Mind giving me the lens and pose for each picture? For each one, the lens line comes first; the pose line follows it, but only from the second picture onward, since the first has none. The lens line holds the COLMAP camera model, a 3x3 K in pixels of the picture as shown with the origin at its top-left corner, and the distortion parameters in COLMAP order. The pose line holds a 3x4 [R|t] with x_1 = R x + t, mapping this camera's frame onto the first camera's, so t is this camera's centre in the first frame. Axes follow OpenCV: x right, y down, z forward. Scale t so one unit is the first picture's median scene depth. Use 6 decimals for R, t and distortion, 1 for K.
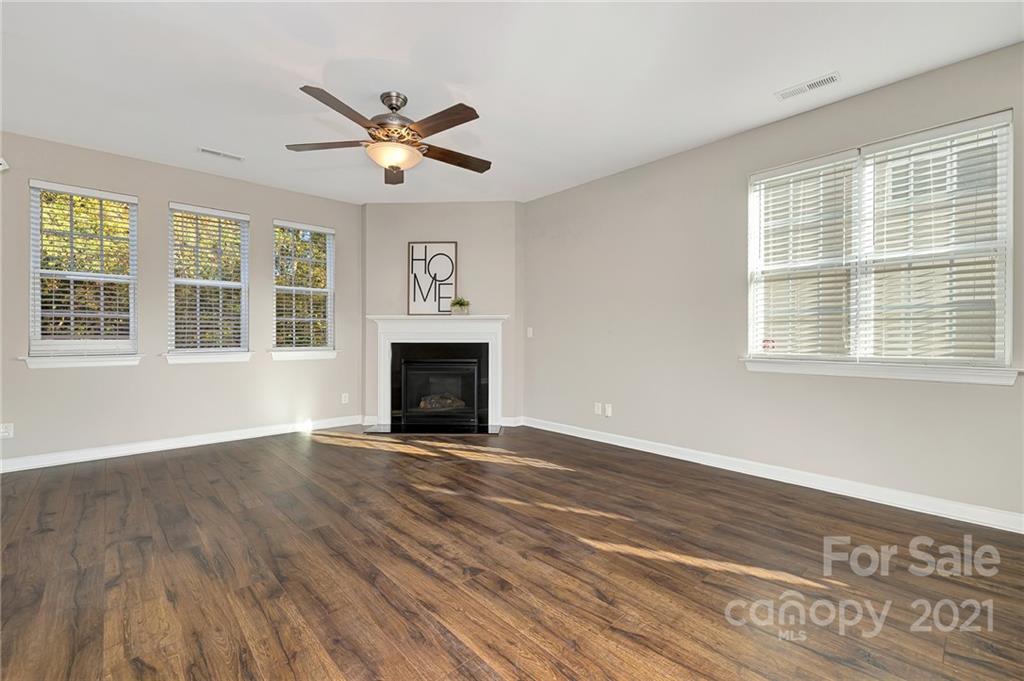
lens RADIAL K [[439.4, 0, 514.5], [0, 439.4, 334.1], [0, 0, 1]] dist [-0.000850, -0.000124]
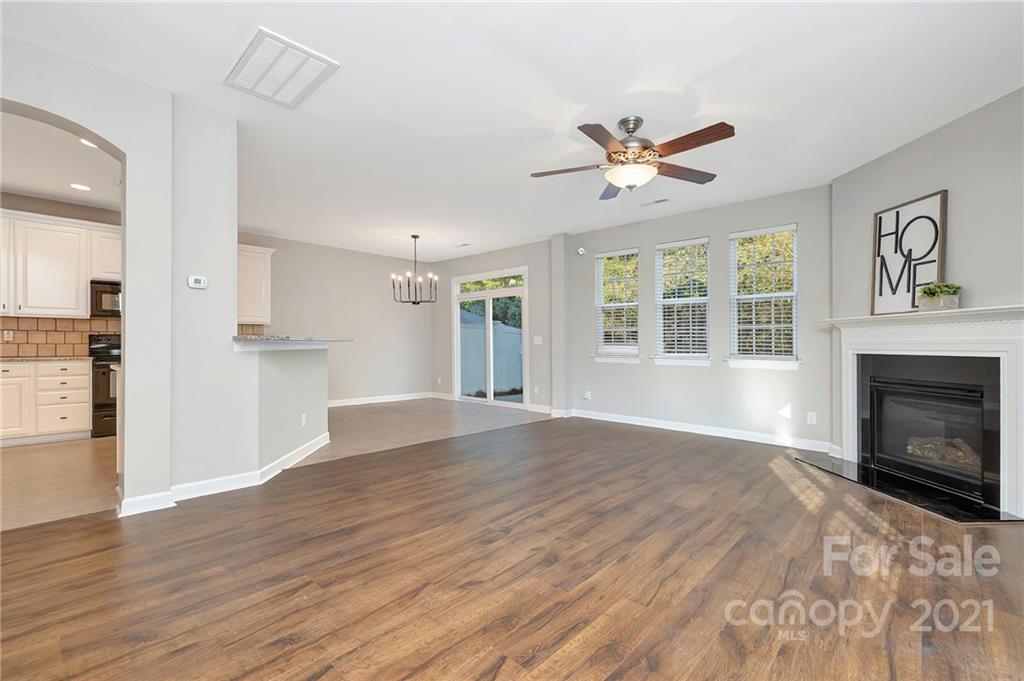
lens RADIAL K [[447.2, 0, 494.5], [0, 447.2, 340.3], [0, 0, 1]] dist [-0.002348, -0.000185]
pose [[0.046806, -0.007941, -0.998872, 0.632436], [-0.005643, 0.999950, -0.008214, 0.008447], [0.998888, 0.006021, 0.046759, 0.491731]]
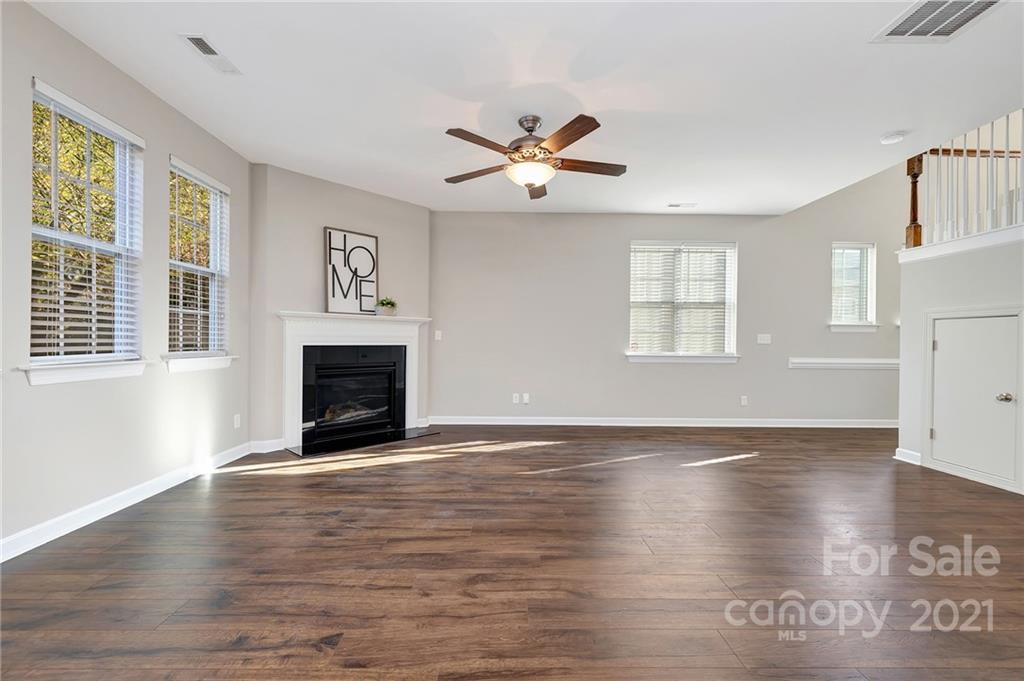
lens RADIAL K [[438.6, 0, 500.0], [0, 438.6, 342.0], [0, 0, 1]] dist [0.000894, 0.000234]
pose [[0.667952, 0.002010, 0.744202, -0.902553], [-0.008316, 0.999954, 0.004762, 0.008049], [-0.744158, -0.009370, 0.667938, 0.260920]]
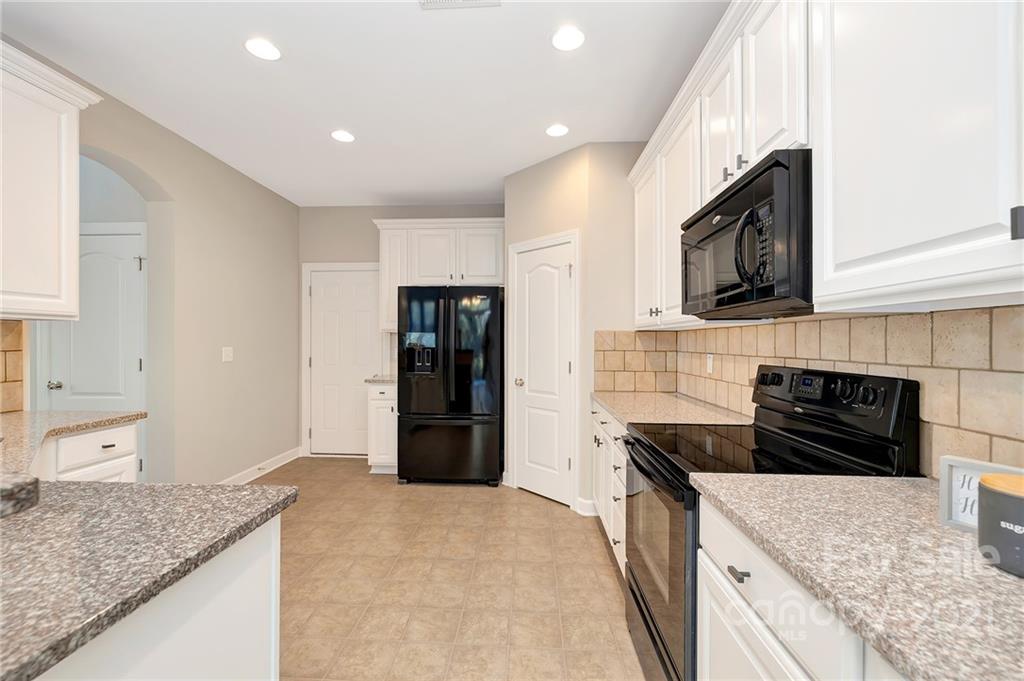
lens RADIAL K [[441.8, 0, 512.0], [0, 441.8, 340.5], [0, 0, 1]] dist [-0.001421, -0.000181]
pose [[-0.699044, -0.001701, 0.715076, -1.094517], [-0.009005, 0.999939, -0.006425, -0.040570], [-0.715022, -0.010931, -0.699017, -0.194861]]
